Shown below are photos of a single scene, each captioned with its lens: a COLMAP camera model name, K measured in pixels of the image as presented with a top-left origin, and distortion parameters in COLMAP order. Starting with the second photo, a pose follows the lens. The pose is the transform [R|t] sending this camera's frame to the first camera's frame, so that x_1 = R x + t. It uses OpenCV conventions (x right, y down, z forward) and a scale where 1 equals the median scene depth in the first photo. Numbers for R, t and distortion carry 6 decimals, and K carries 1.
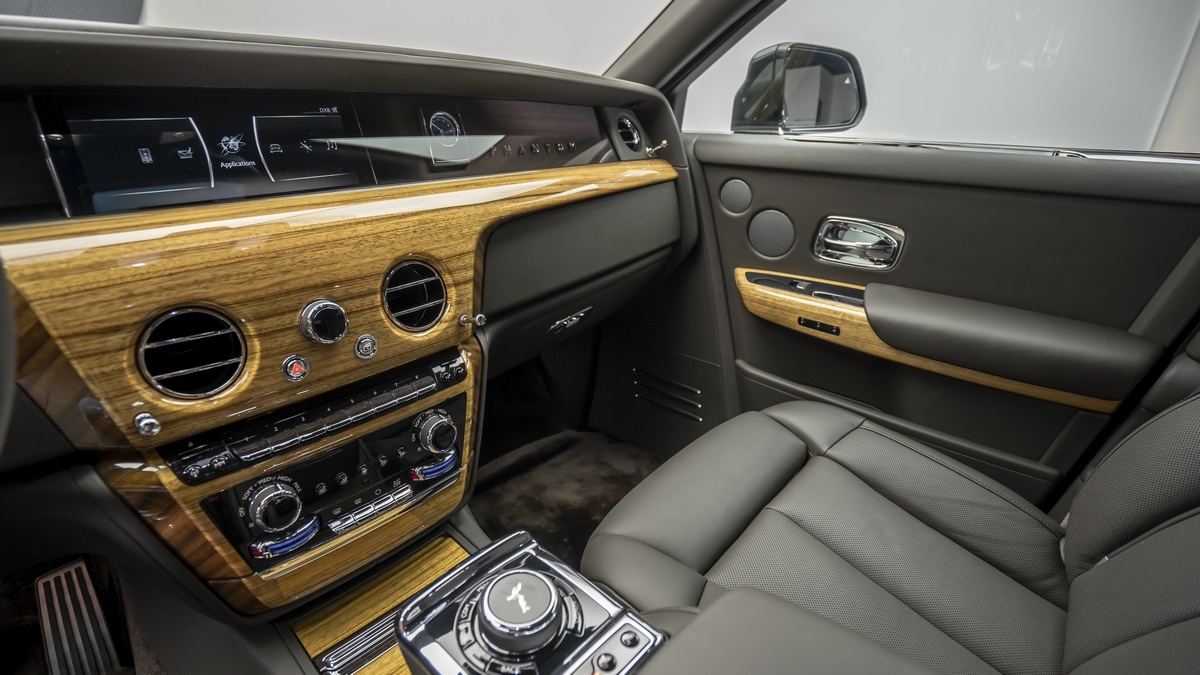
lens RADIAL K [[560.4, 0, 591.1], [0, 560.4, 338.0], [0, 0, 1]] dist [-0.061621, 0.028580]
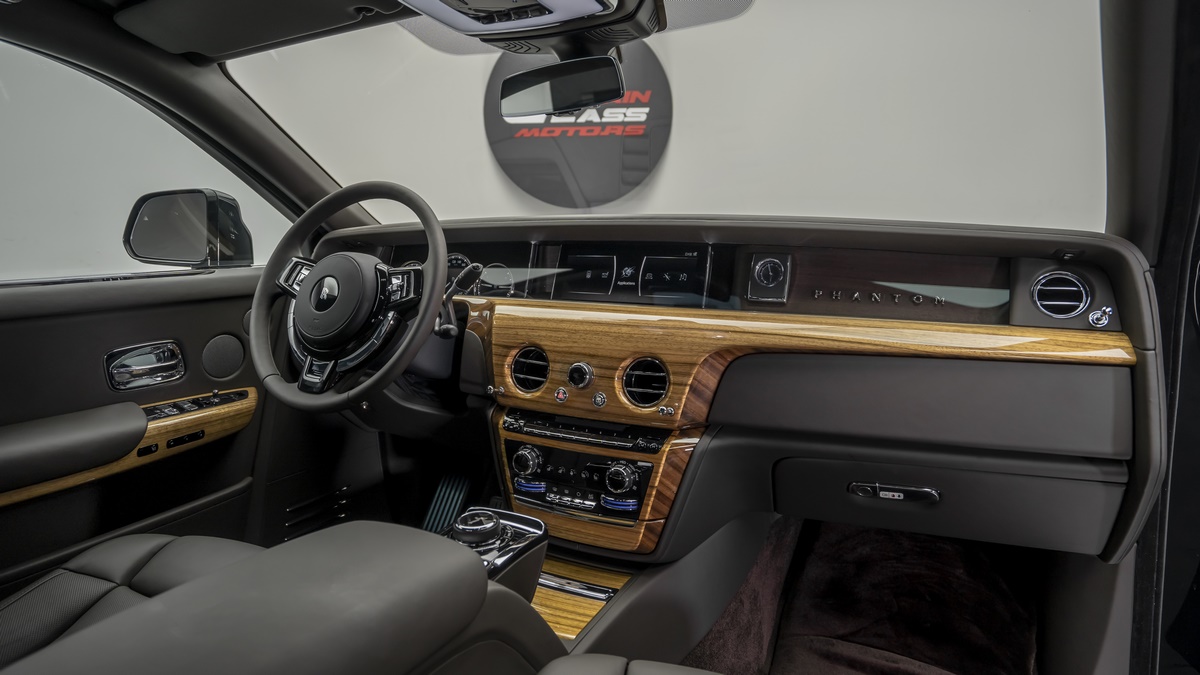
lens RADIAL K [[740.8, 0, 596.6], [0, 740.8, 341.0], [0, 0, 1]] dist [-0.002624, -0.000077]
pose [[0.253226, 0.149489, -0.955787, 1.338132], [-0.364602, 0.929882, 0.048840, -0.202991], [0.896070, 0.336114, 0.289974, 0.281867]]
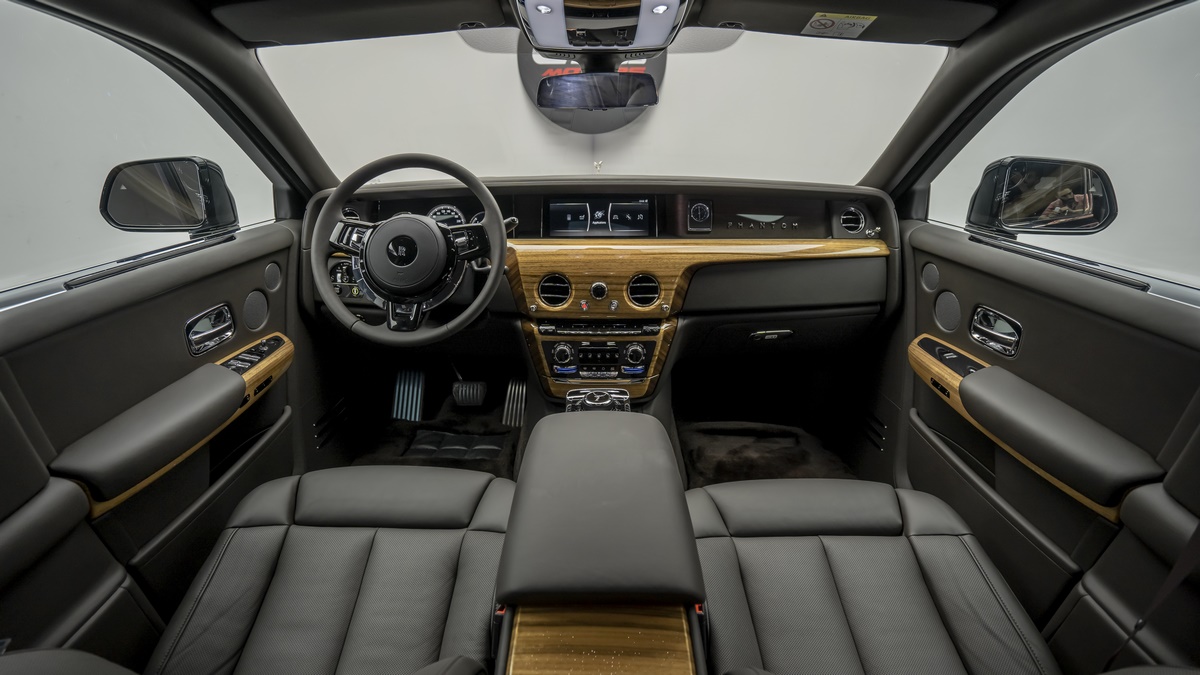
lens RADIAL K [[560.4, 0, 591.1], [0, 560.4, 338.0], [0, 0, 1]] dist [-0.061621, 0.028580]
pose [[0.674328, 0.248761, -0.695270, 1.037194], [-0.276299, 0.958153, 0.074841, -0.002923], [0.684792, 0.141635, 0.714842, -0.636570]]
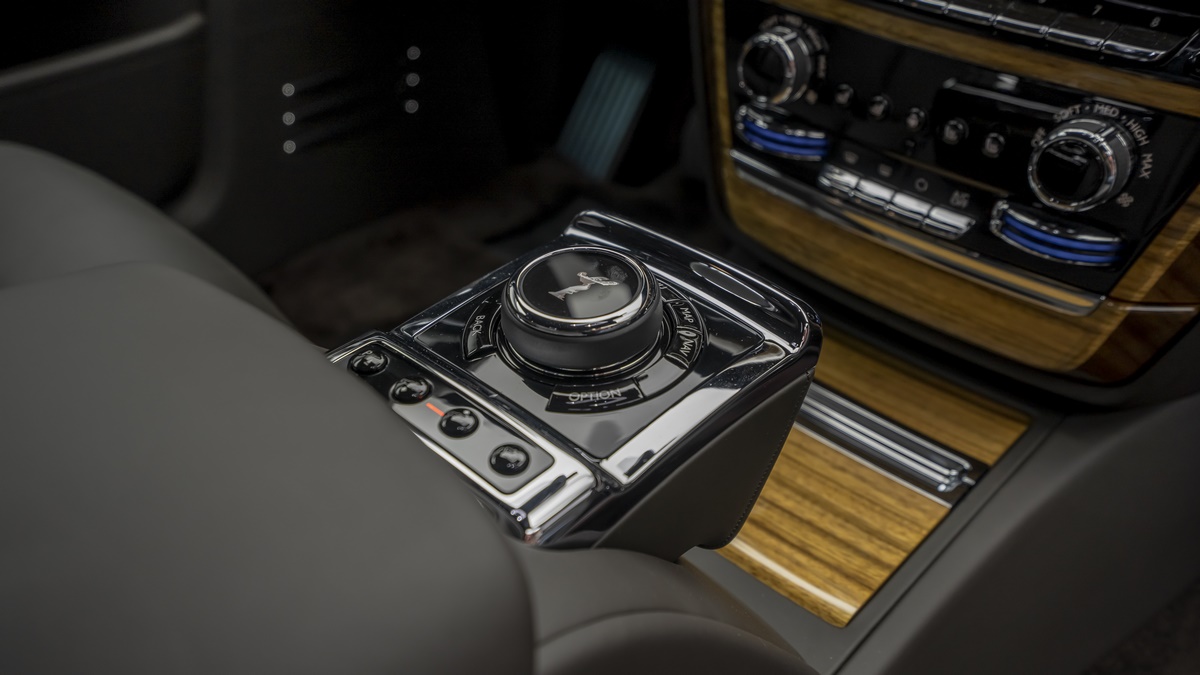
lens RADIAL K [[1033.0, 0, 600.0], [0, 1033.0, 337.5], [0, 0, 1]] dist [0.060552, 0.006452]
pose [[-0.017508, 0.582085, -0.812940, 0.424599], [-0.395956, 0.742554, 0.540214, -0.014533], [0.918102, 0.331347, 0.217480, 0.506929]]
